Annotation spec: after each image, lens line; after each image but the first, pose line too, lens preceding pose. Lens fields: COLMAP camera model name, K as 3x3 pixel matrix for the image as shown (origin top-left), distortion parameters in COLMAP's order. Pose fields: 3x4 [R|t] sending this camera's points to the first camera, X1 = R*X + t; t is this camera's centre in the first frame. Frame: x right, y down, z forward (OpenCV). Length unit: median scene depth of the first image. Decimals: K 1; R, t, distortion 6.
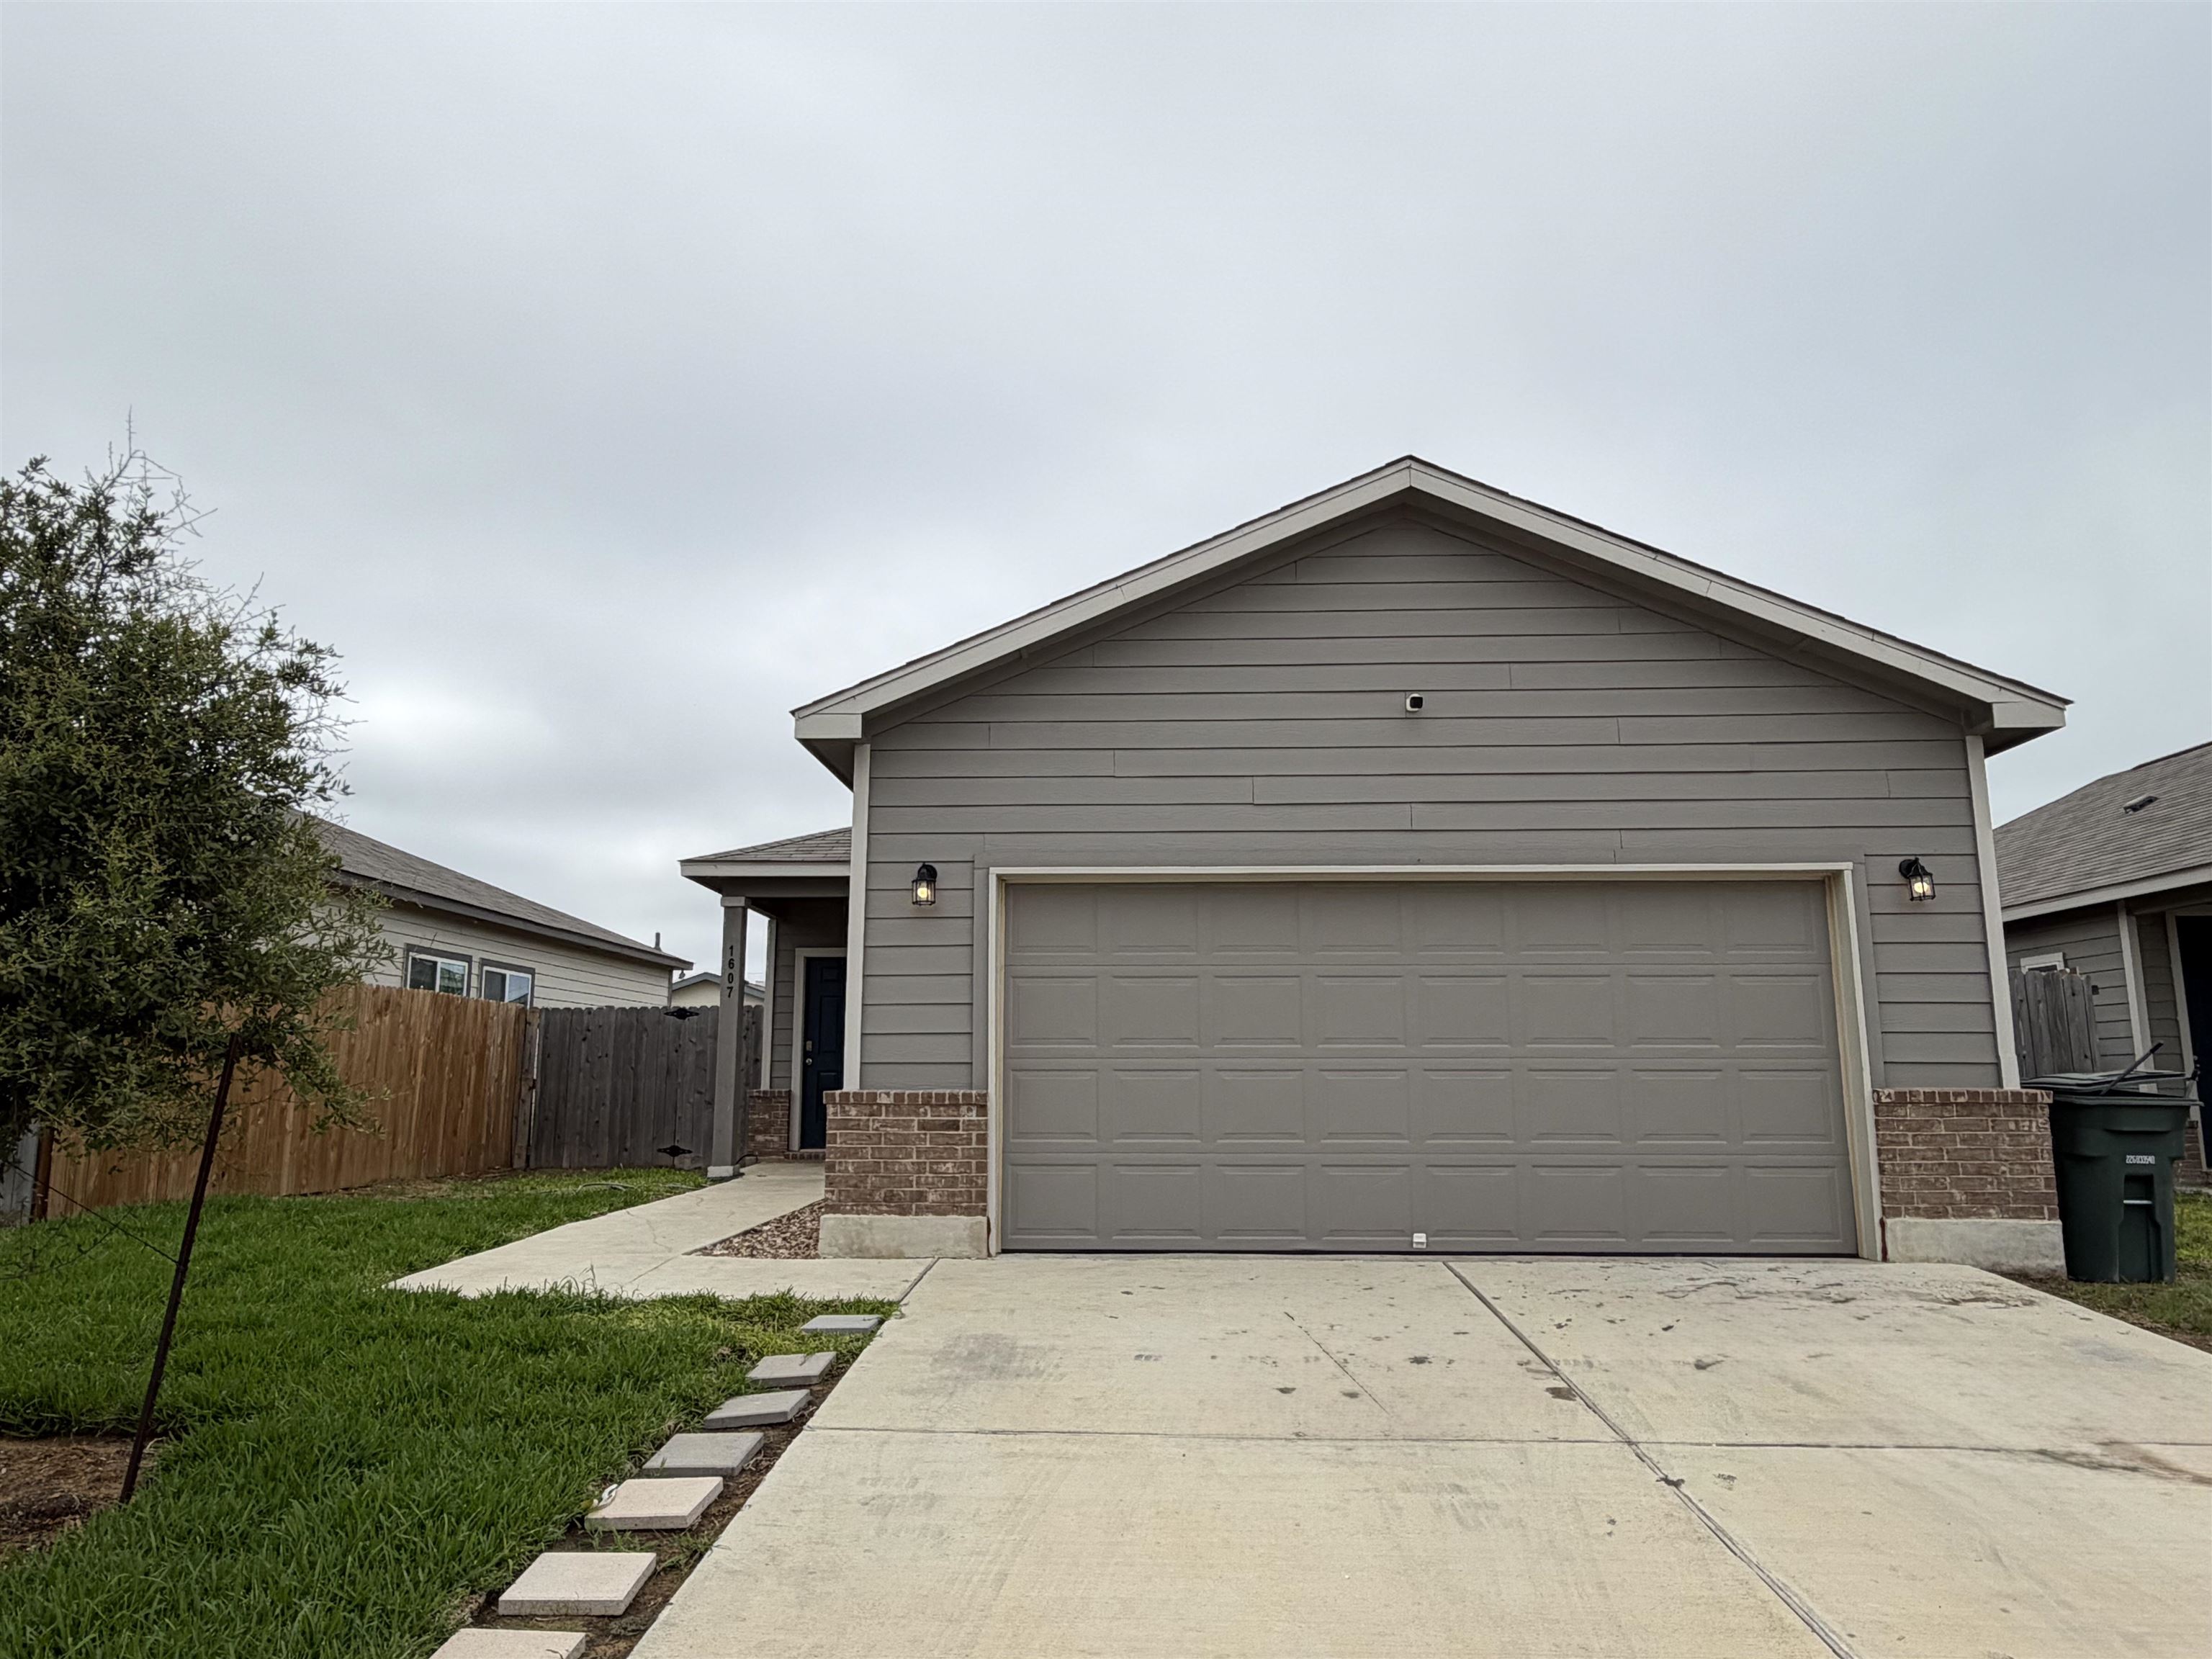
lens RADIAL K [[1496.1, 0, 1098.3], [0, 1496.1, 834.4], [0, 0, 1]] dist [0.002612, -0.004200]
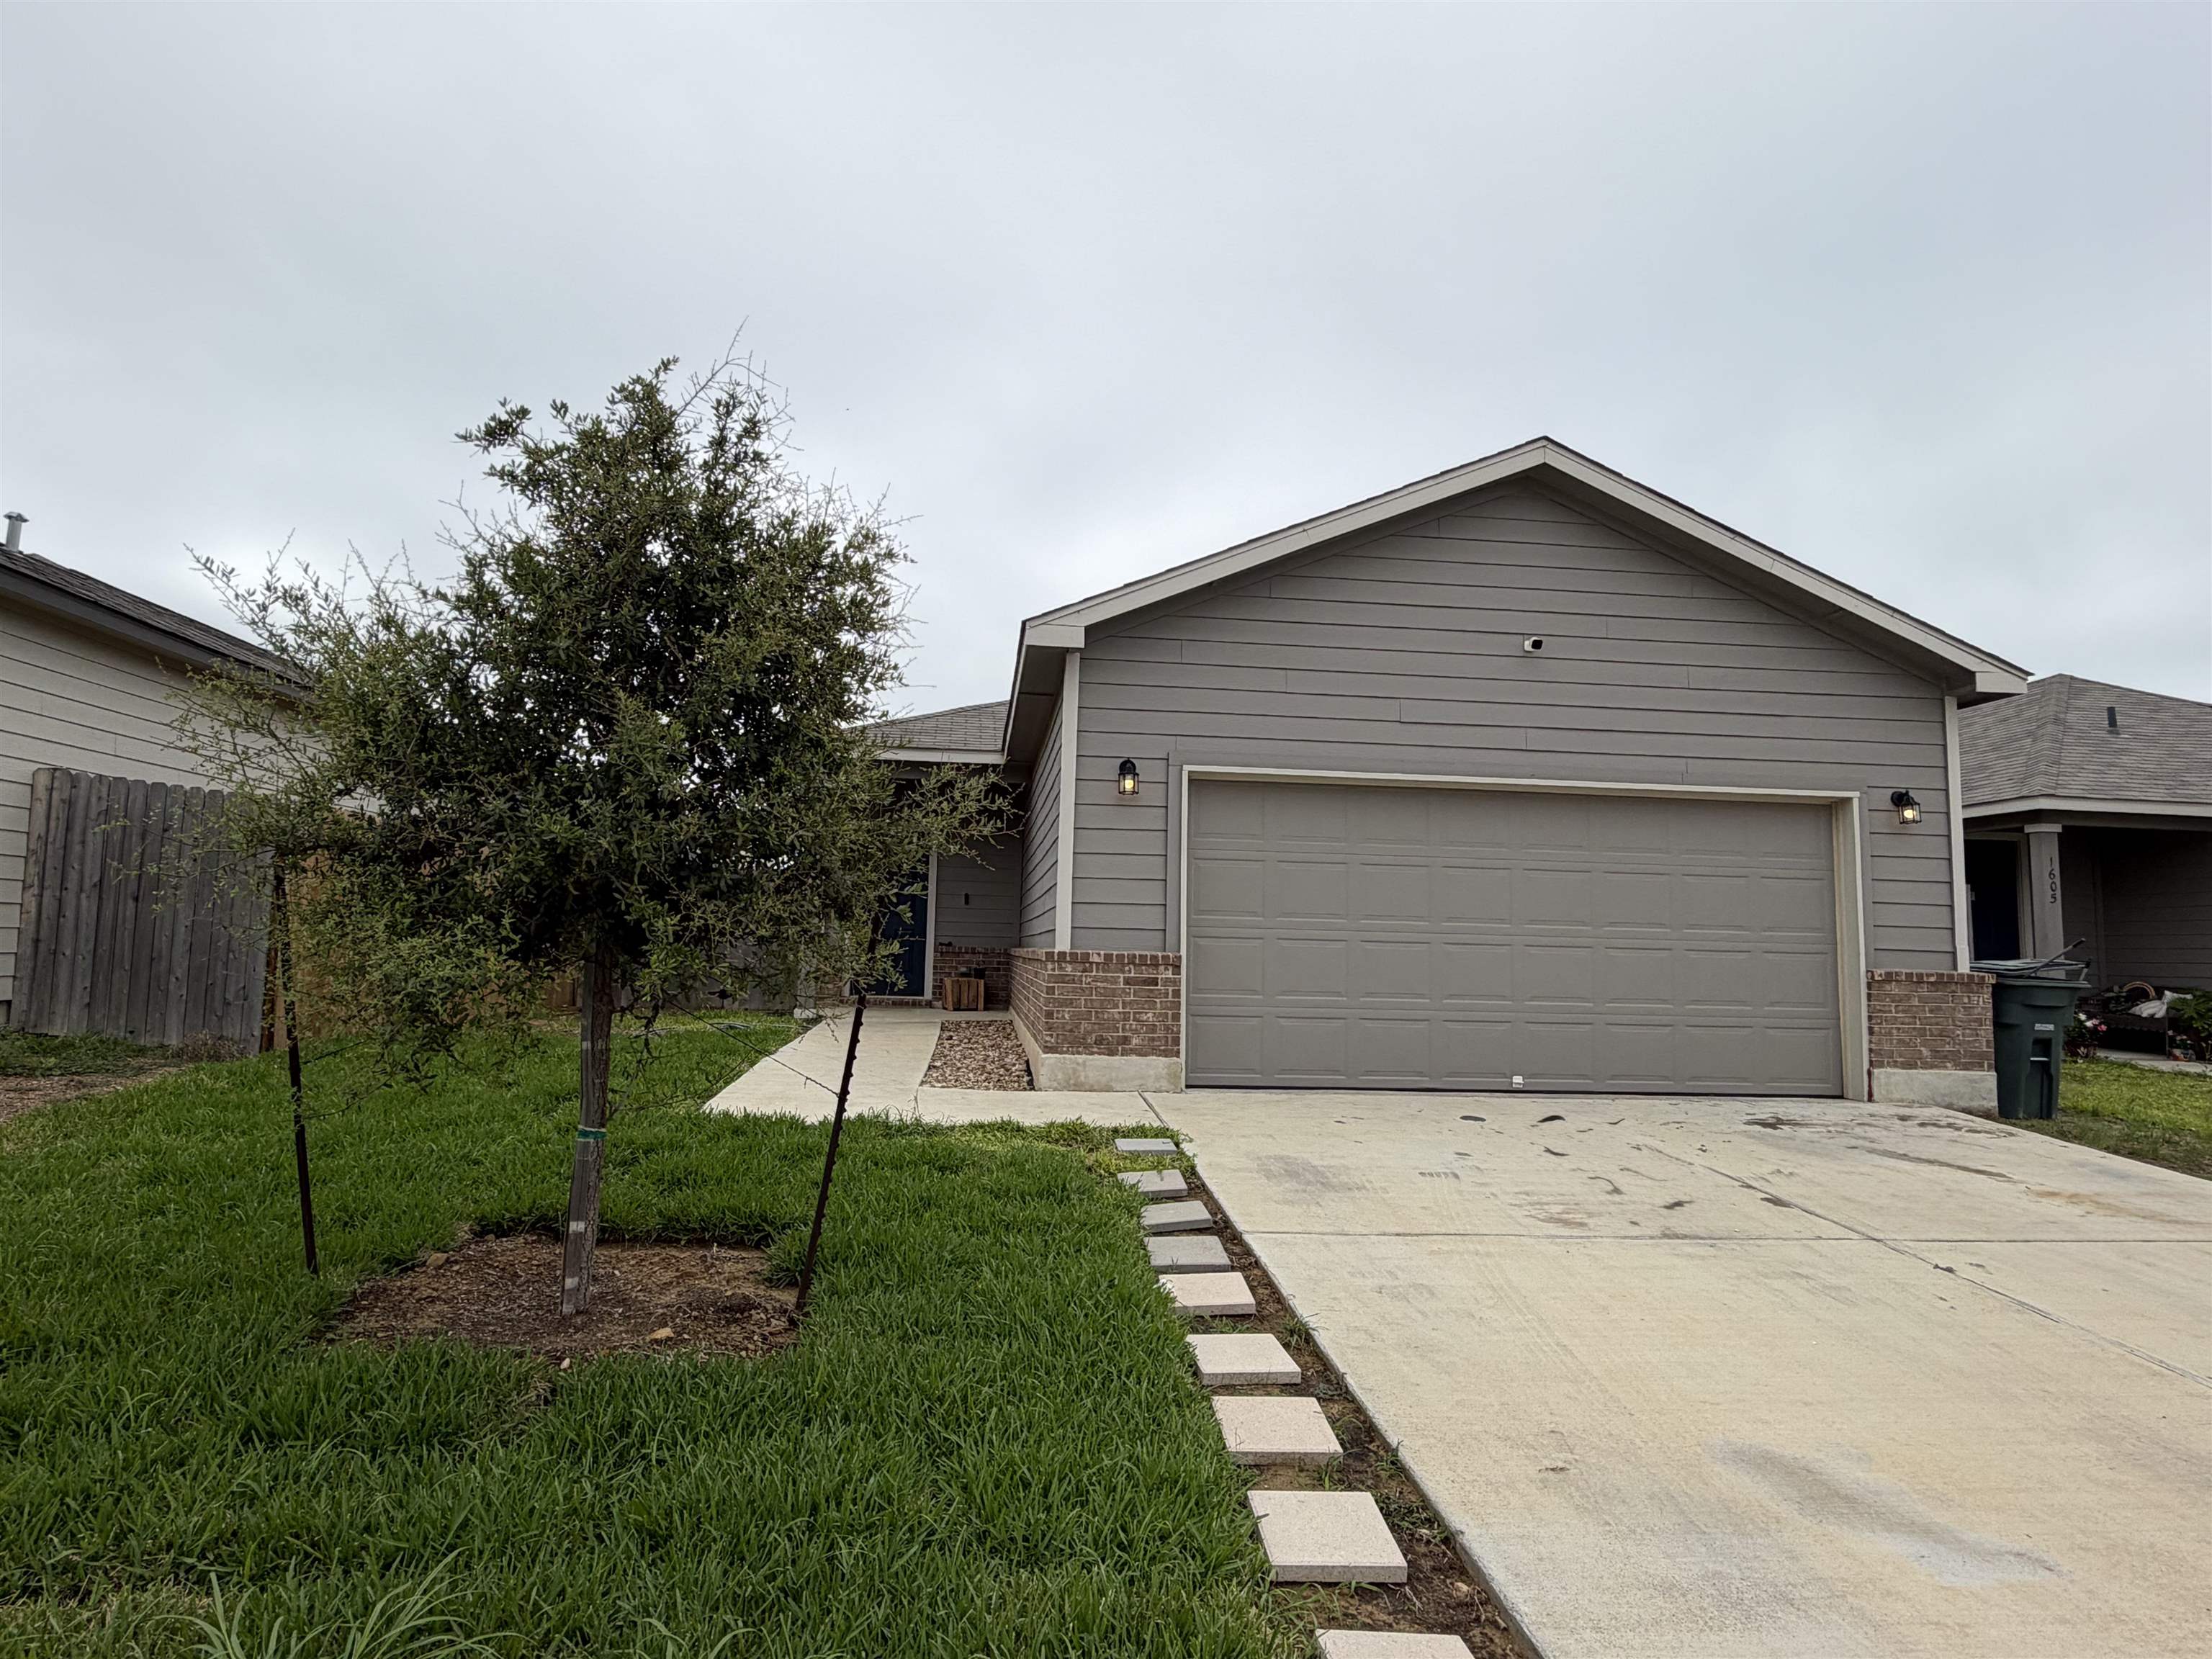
lens RADIAL K [[1285.3, 0, 1108.0], [0, 1285.3, 823.8], [0, 0, 1]] dist [-0.002544, 0.002133]
pose [[0.989713, 0.038851, 0.137692, -0.277183], [-0.048742, 0.996411, 0.069204, 0.001465], [-0.134509, -0.075203, 0.988054, 0.009881]]
